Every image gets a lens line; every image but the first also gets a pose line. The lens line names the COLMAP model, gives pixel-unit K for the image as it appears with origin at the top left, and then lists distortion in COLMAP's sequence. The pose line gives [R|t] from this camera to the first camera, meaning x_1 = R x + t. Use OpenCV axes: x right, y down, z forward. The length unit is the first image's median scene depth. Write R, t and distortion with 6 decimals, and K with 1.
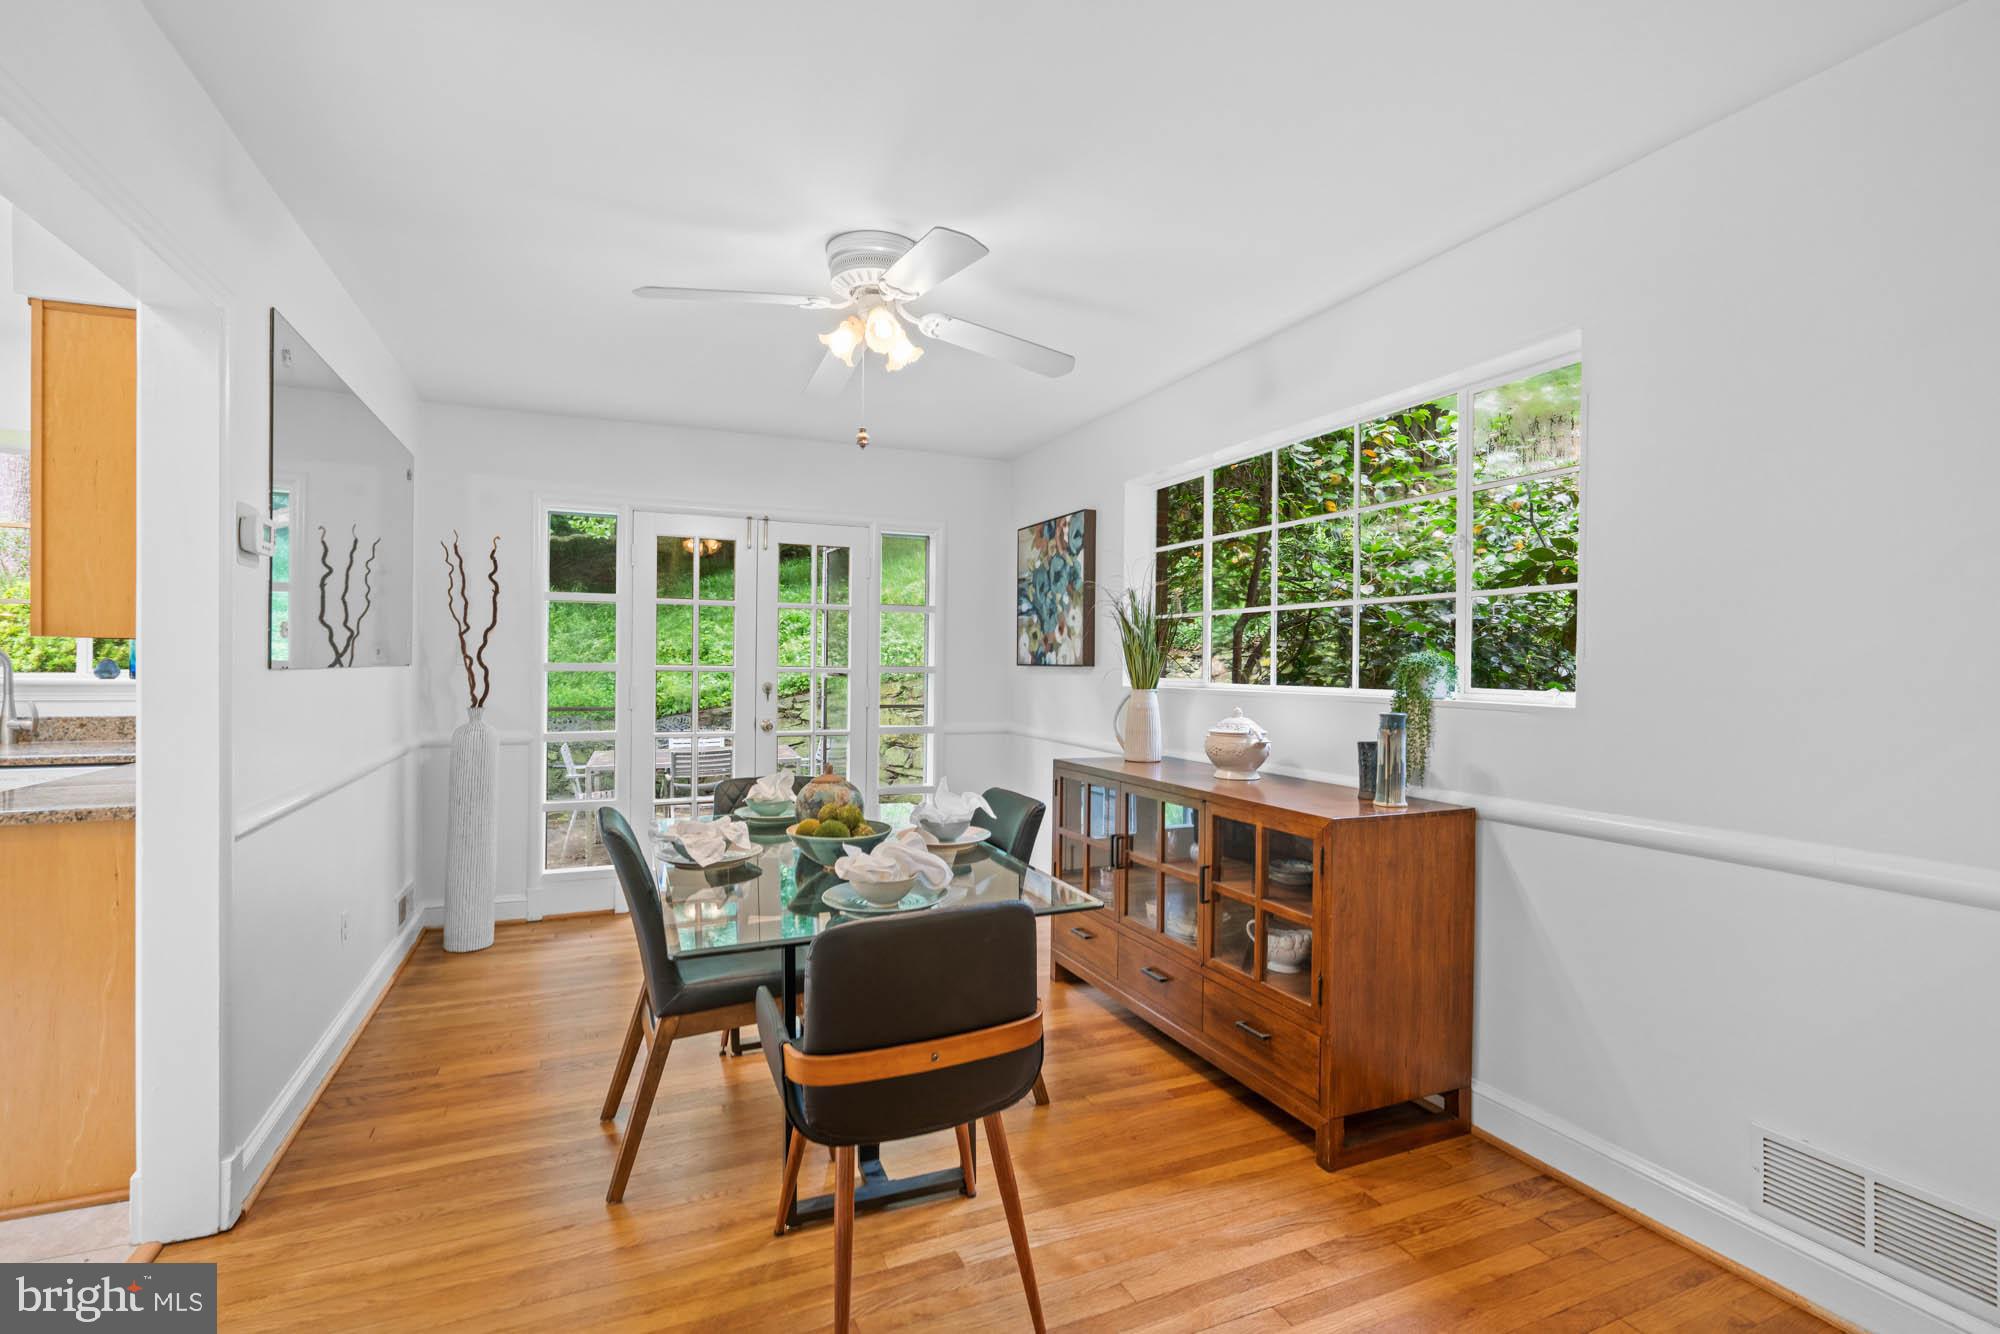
lens RADIAL K [[919.8, 0, 981.2], [0, 919.8, 667.8], [0, 0, 1]] dist [-0.004105, 0.002515]
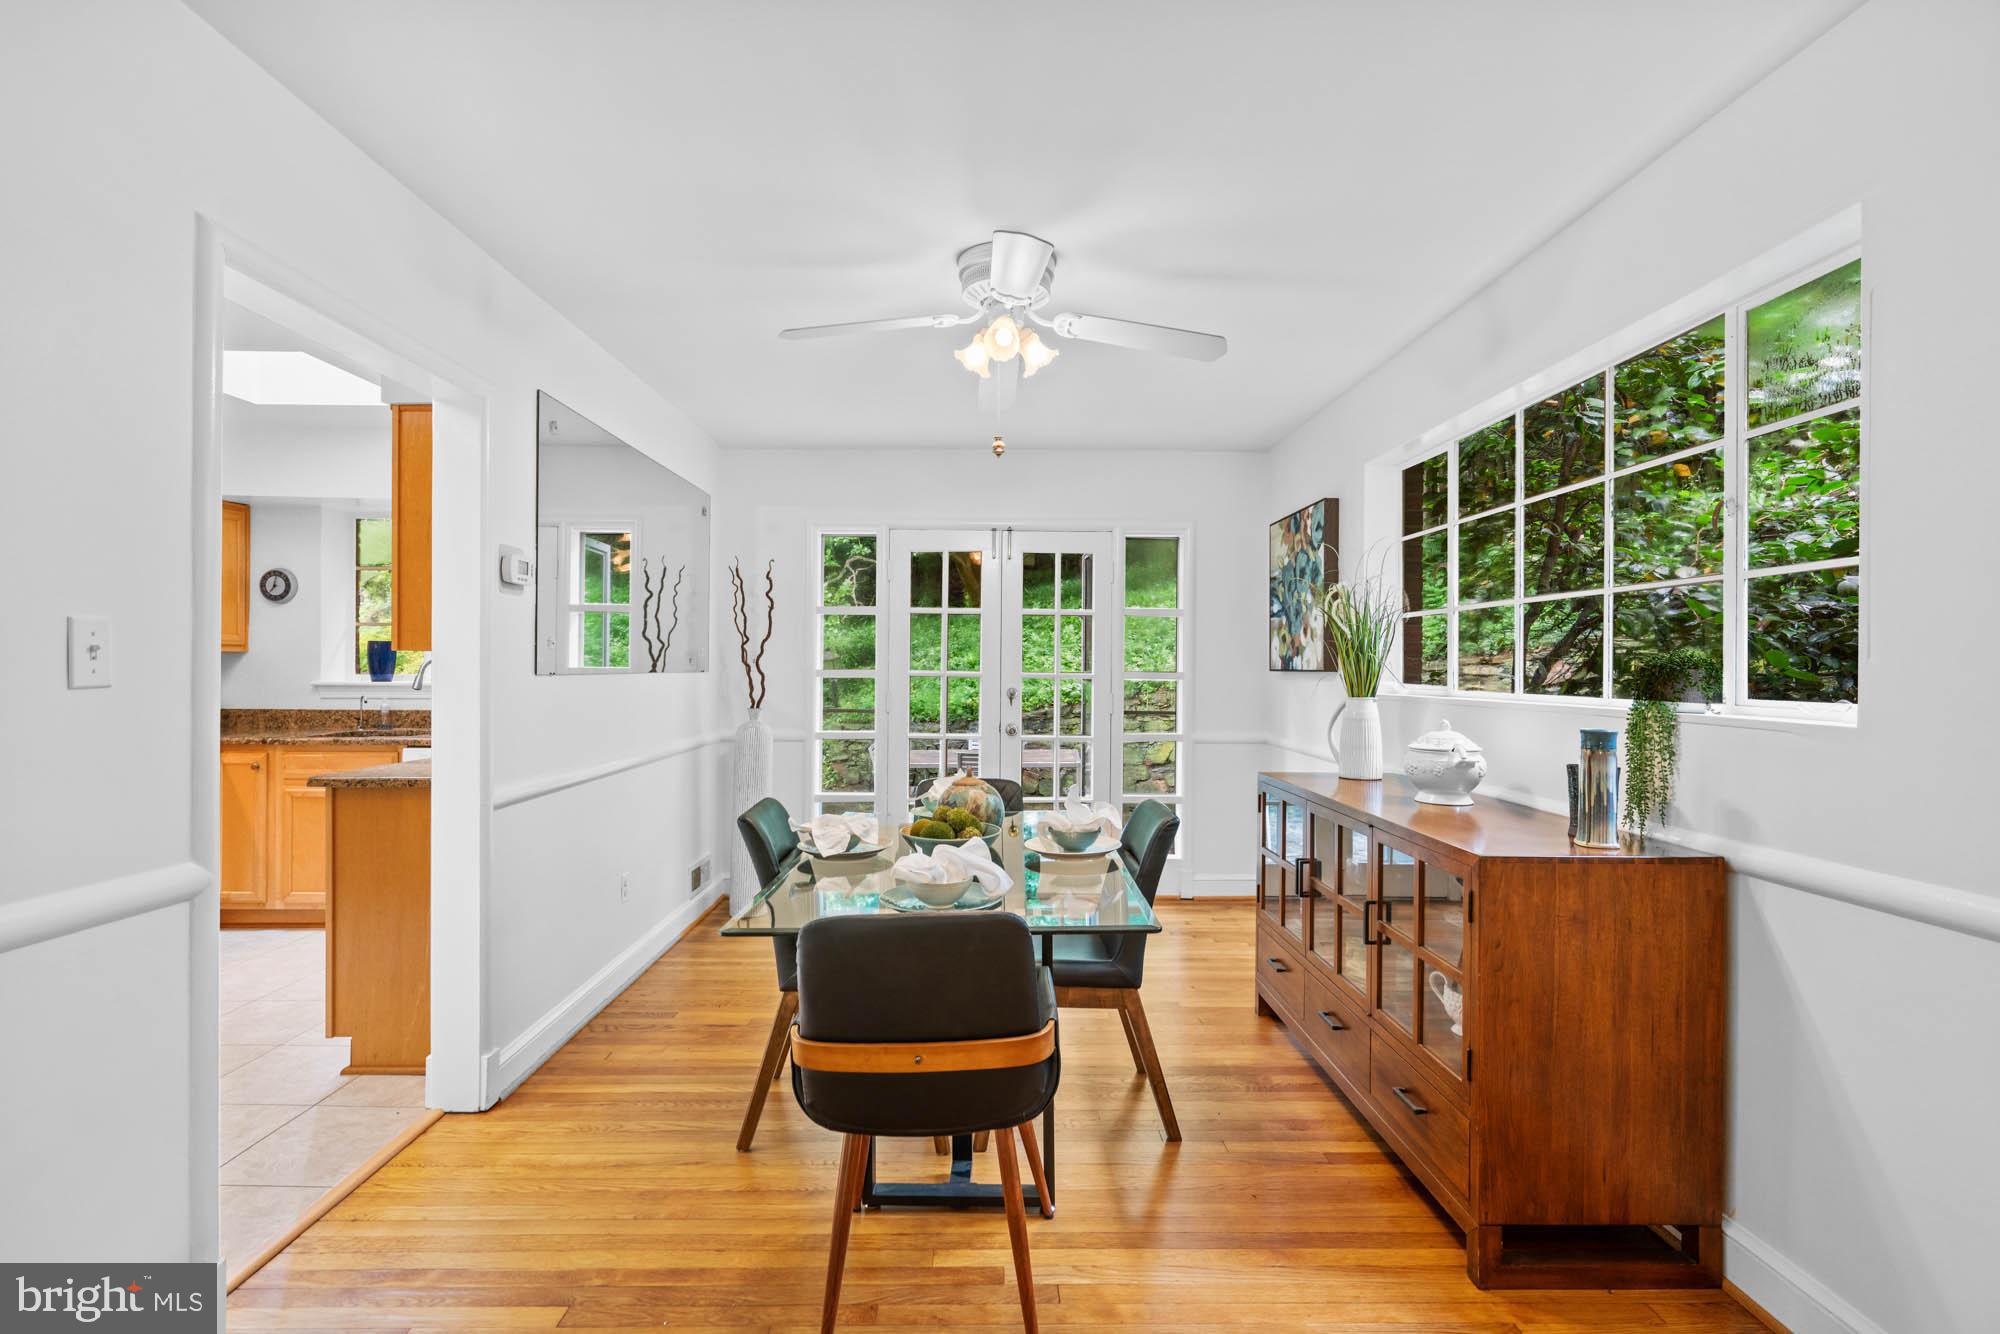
lens RADIAL K [[919.8, 0, 981.9], [0, 919.8, 665.2], [0, 0, 1]] dist [-0.004105, 0.002515]
pose [[0.922923, -0.004197, -0.384963, 0.213904], [0.000304, 0.999948, -0.010174, 0.001631], [0.384985, 0.009273, 0.922876, 0.051880]]
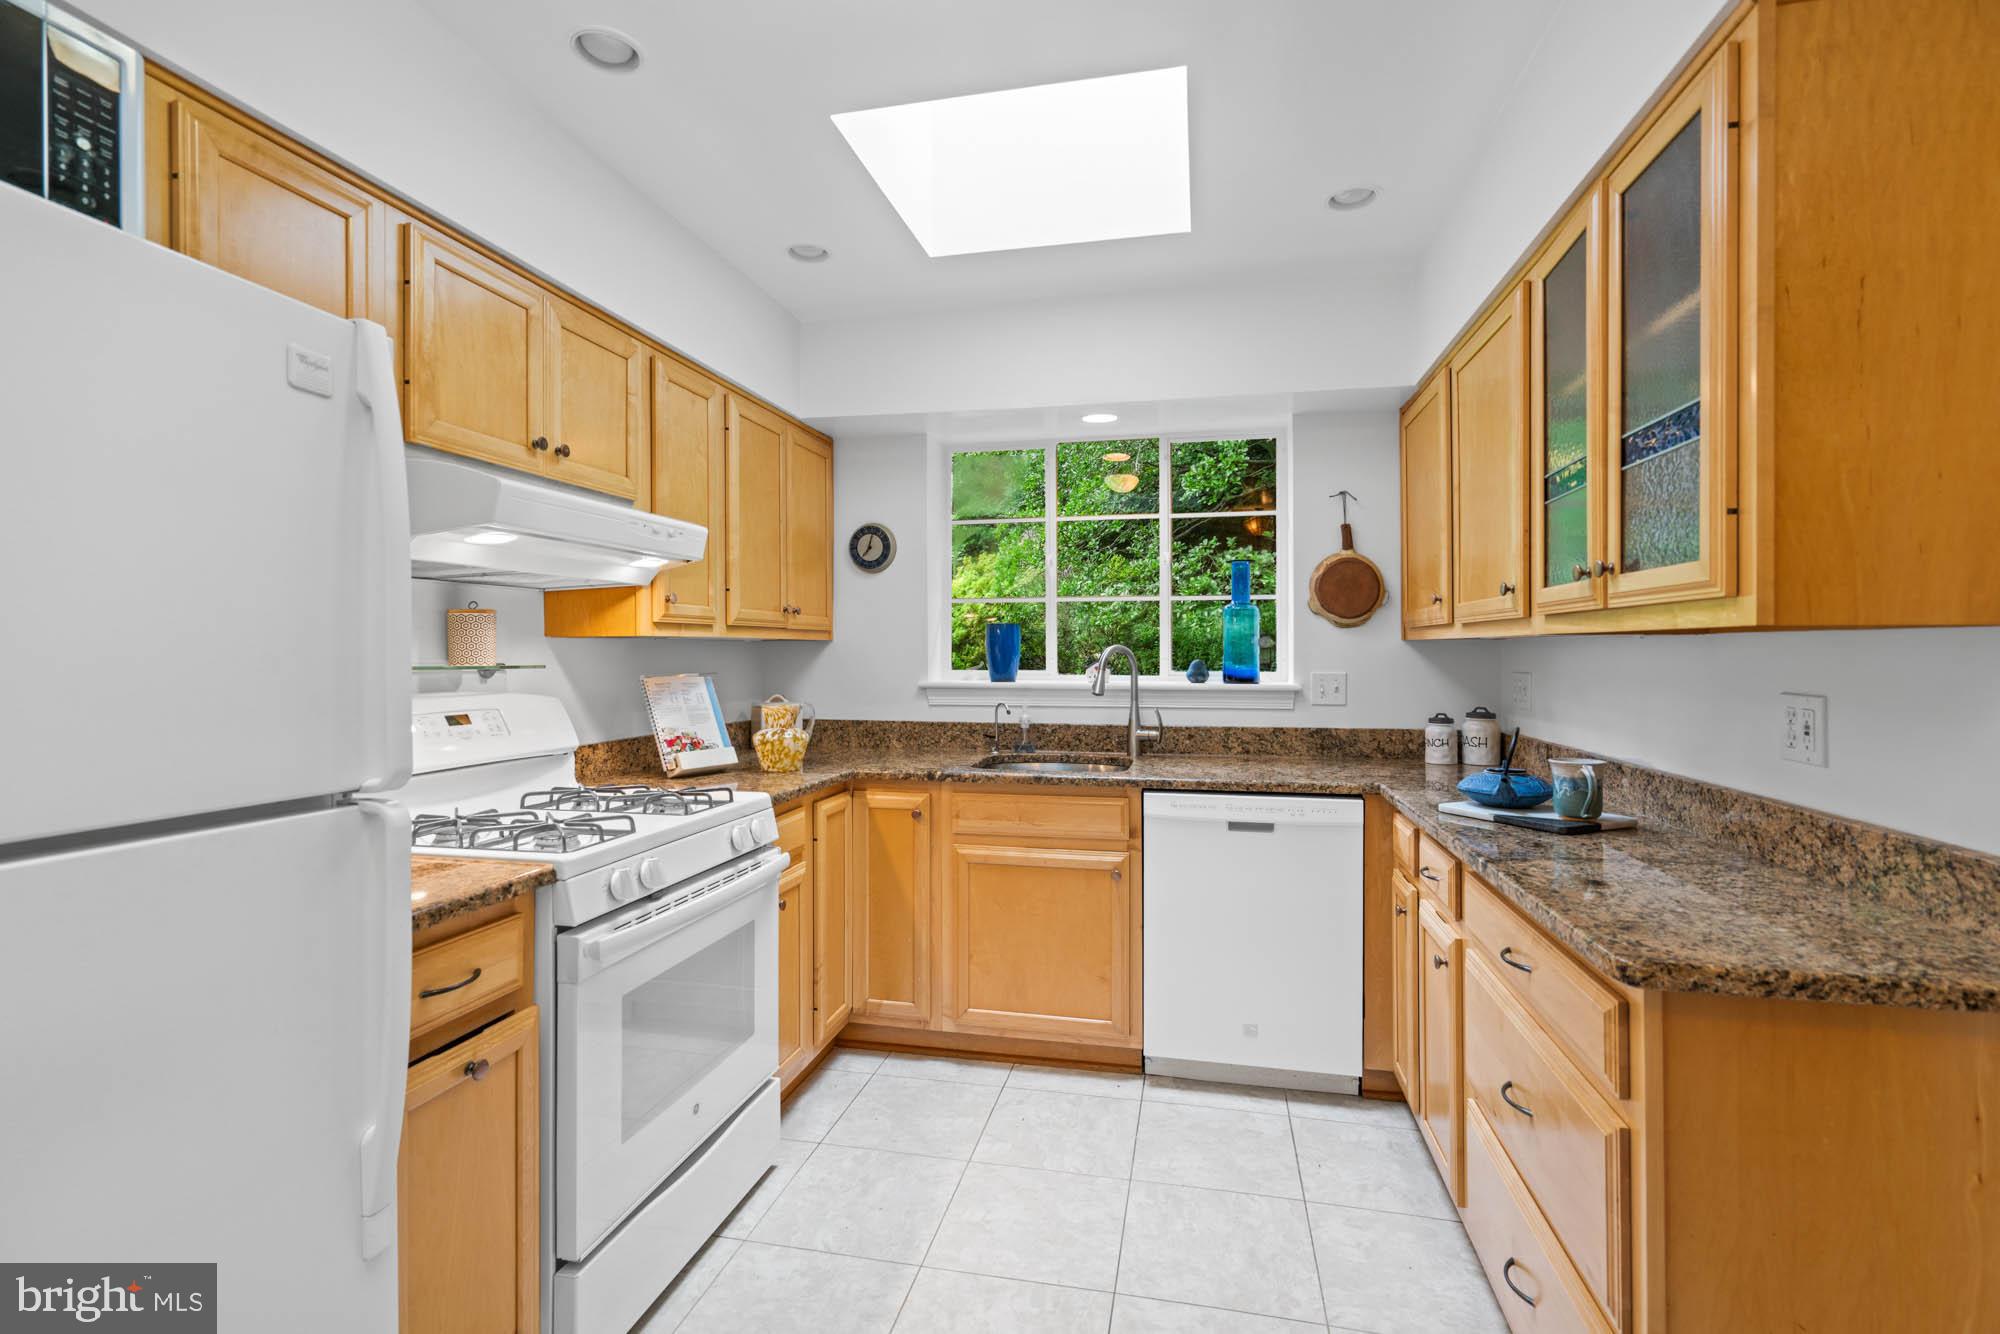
lens RADIAL K [[919.8, 0, 995.2], [0, 919.8, 648.3], [0, 0, 1]] dist [-0.004105, 0.002515]
pose [[0.812717, -0.012824, -0.582518, -0.737060], [0.004628, 0.999868, -0.015555, -0.009609], [0.582640, 0.009946, 0.812669, 0.213297]]
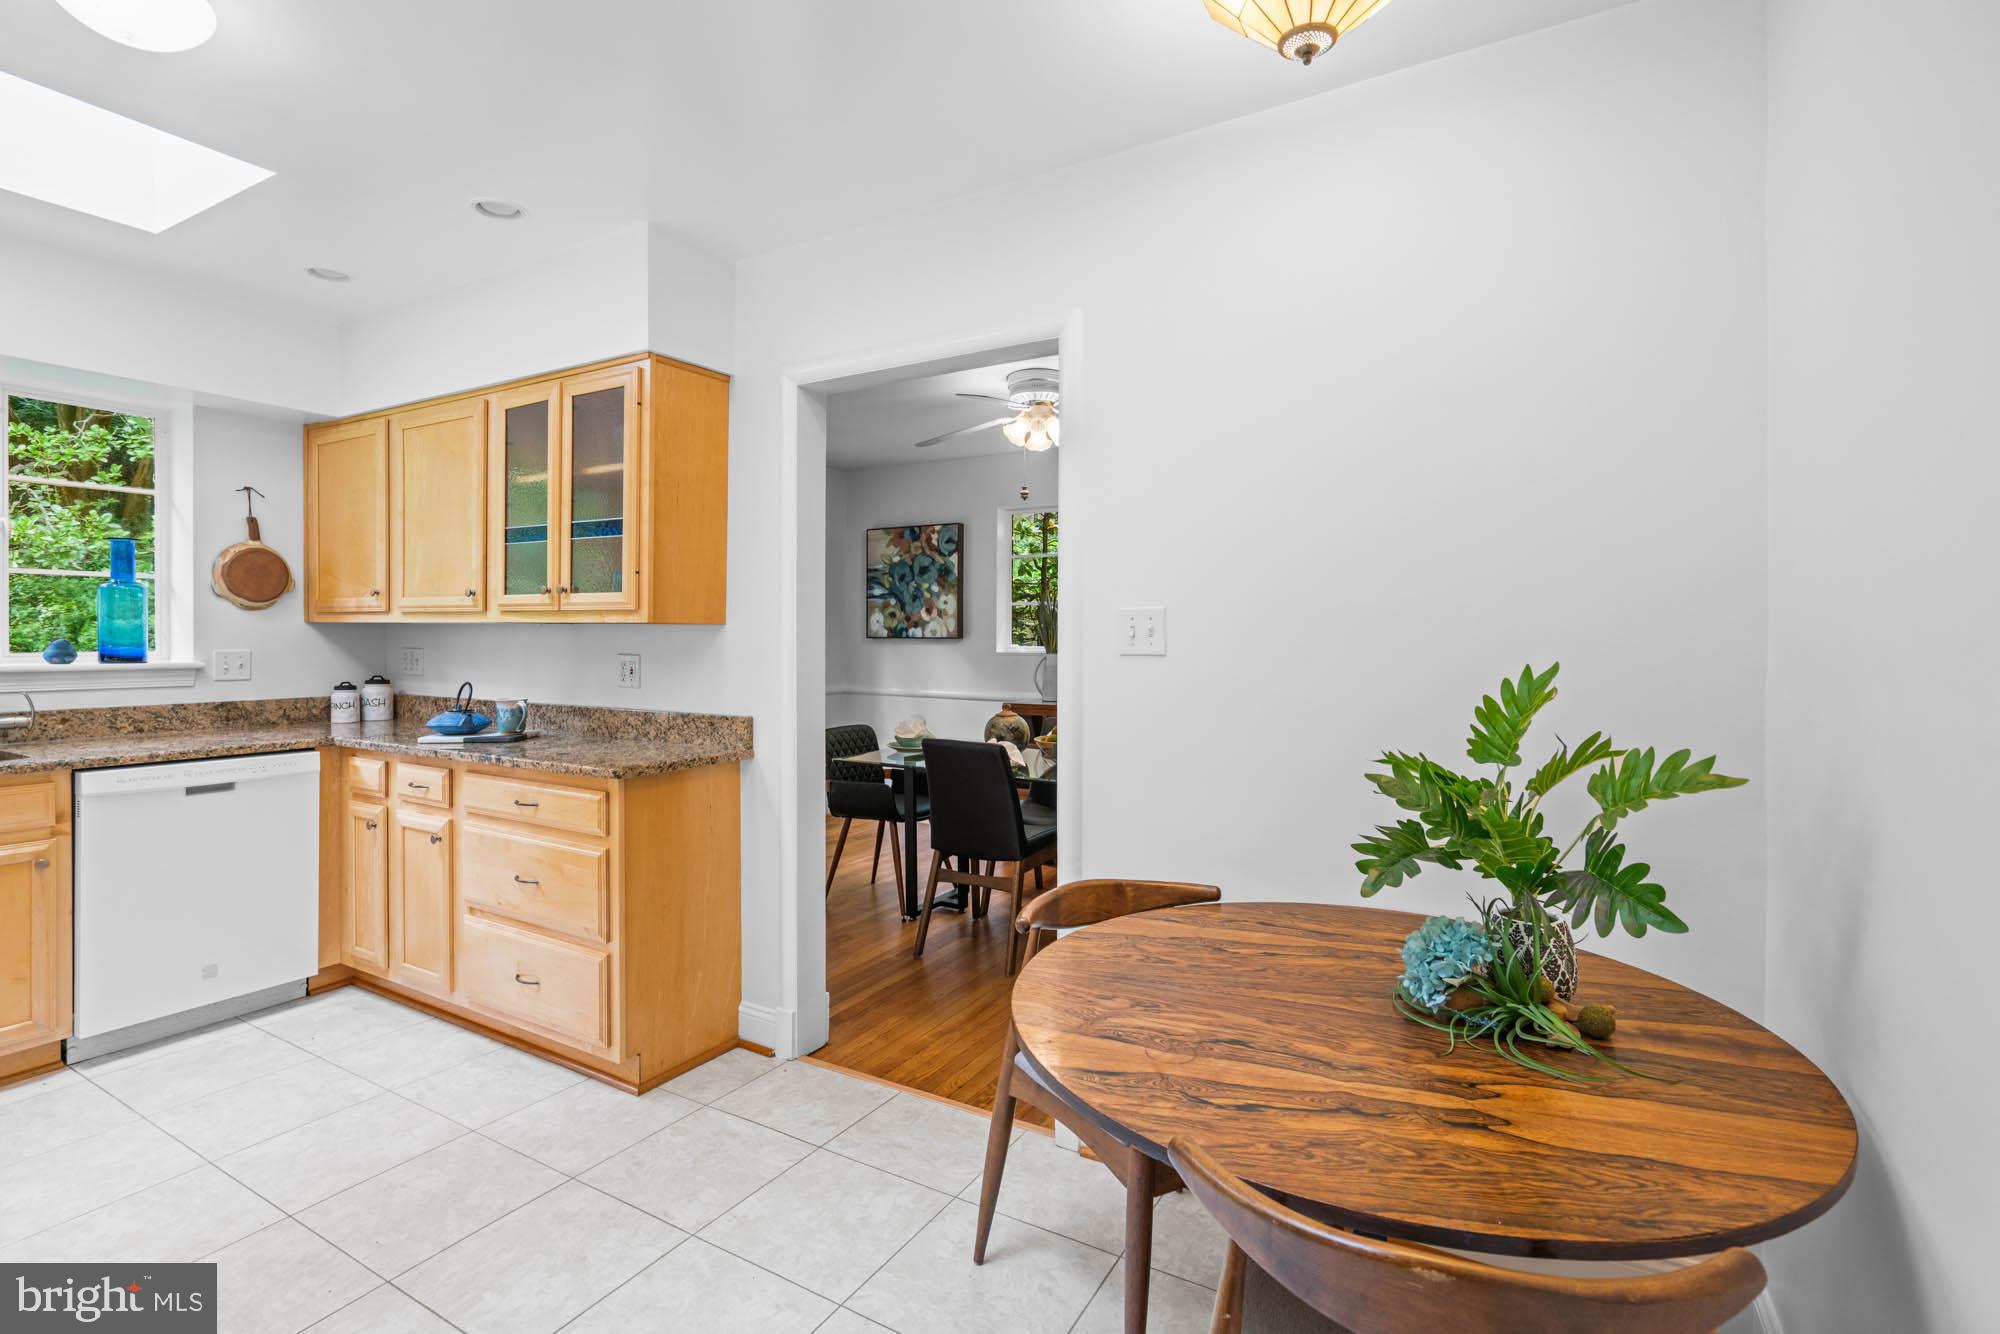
lens RADIAL K [[919.8, 0, 989.1], [0, 919.8, 660.5], [0, 0, 1]] dist [-0.004105, 0.002515]
pose [[0.805980, -0.021839, 0.591539, -0.949187], [0.006774, 0.999594, 0.027674, -0.009274], [-0.591903, -0.018298, 0.805801, -0.182345]]
